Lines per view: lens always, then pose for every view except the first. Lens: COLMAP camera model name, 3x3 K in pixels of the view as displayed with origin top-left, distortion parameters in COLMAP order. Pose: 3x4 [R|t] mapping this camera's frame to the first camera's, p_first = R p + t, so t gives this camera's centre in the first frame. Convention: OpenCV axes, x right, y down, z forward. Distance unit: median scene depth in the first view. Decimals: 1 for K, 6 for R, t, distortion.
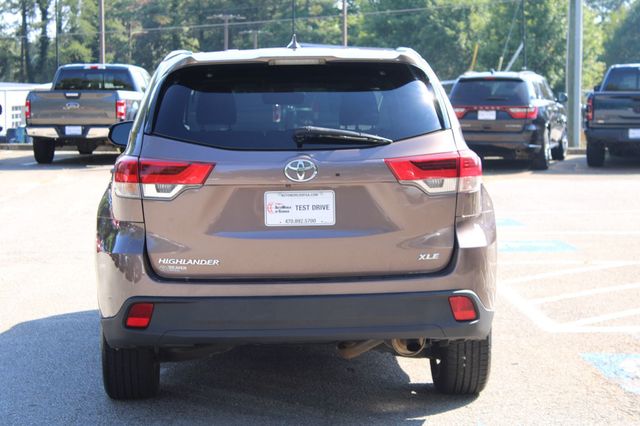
lens RADIAL K [[1408.2, 0, 321.5], [0, 1408.2, 214.2], [0, 0, 1]] dist [0.051615, 0.000000]
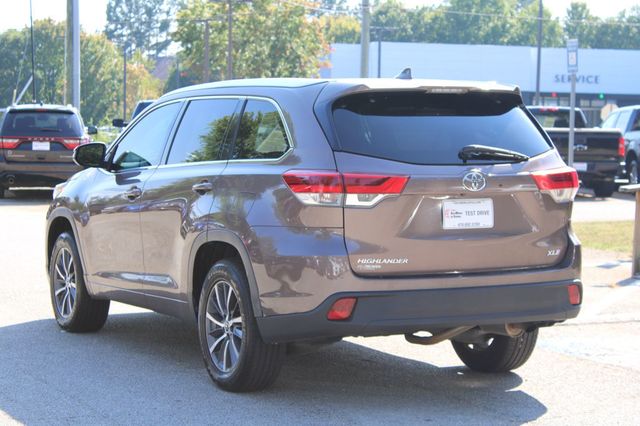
lens RADIAL K [[1408.2, 0, 316.7], [0, 1408.2, 210.1], [0, 0, 1]] dist [0.051615, 0.000000]
pose [[0.911933, -0.009565, 0.410228, -0.617102], [0.020858, 0.999516, -0.023063, 0.017449], [-0.409809, 0.029589, 0.911692, -0.031885]]
